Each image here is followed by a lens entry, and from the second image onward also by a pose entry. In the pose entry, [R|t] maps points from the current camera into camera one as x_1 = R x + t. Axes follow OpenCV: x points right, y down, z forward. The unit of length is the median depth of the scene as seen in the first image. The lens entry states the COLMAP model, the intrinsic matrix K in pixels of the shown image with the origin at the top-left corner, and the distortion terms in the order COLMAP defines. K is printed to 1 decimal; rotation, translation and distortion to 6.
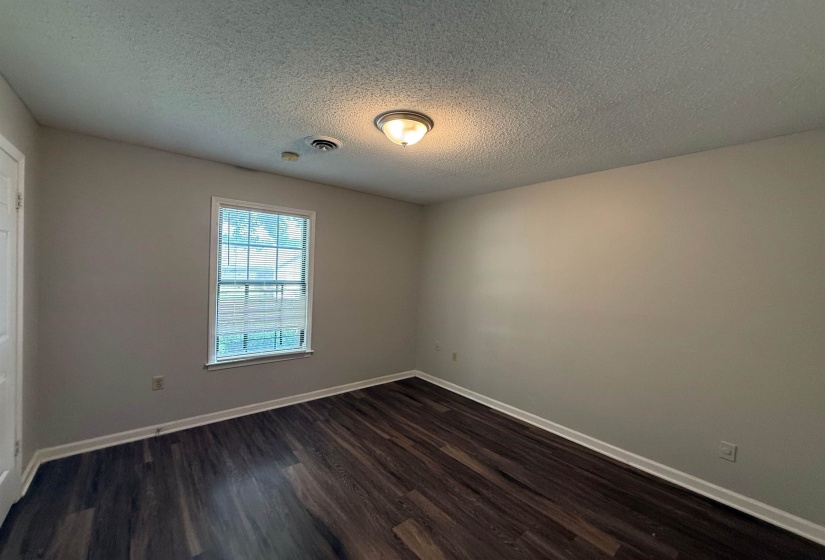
lens RADIAL K [[328.3, 0, 411.1], [0, 328.3, 289.9], [0, 0, 1]] dist [-0.000577, -0.000731]
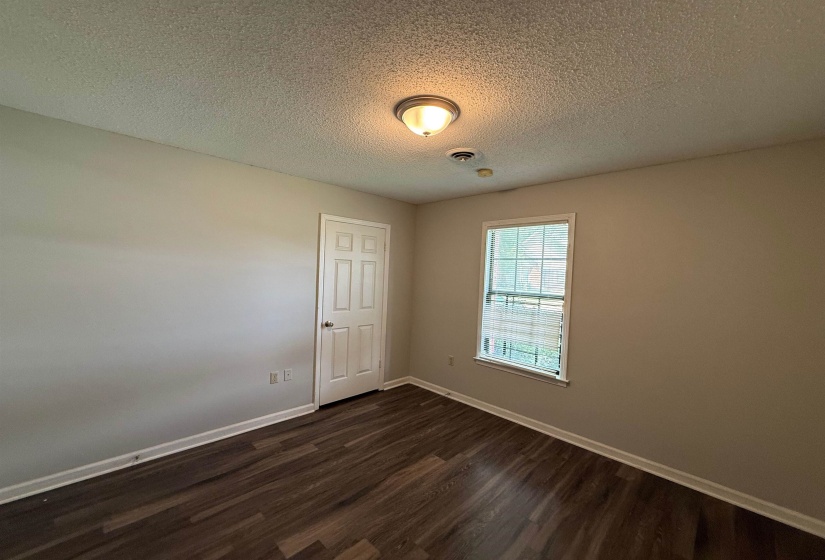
lens RADIAL K [[328.3, 0, 411.1], [0, 328.3, 289.9], [0, 0, 1]] dist [-0.000577, -0.000731]
pose [[0.088236, 0.019616, -0.995906, 0.583835], [-0.087429, 0.996100, 0.011874, -0.022189], [0.992255, 0.086023, 0.089607, 0.626747]]
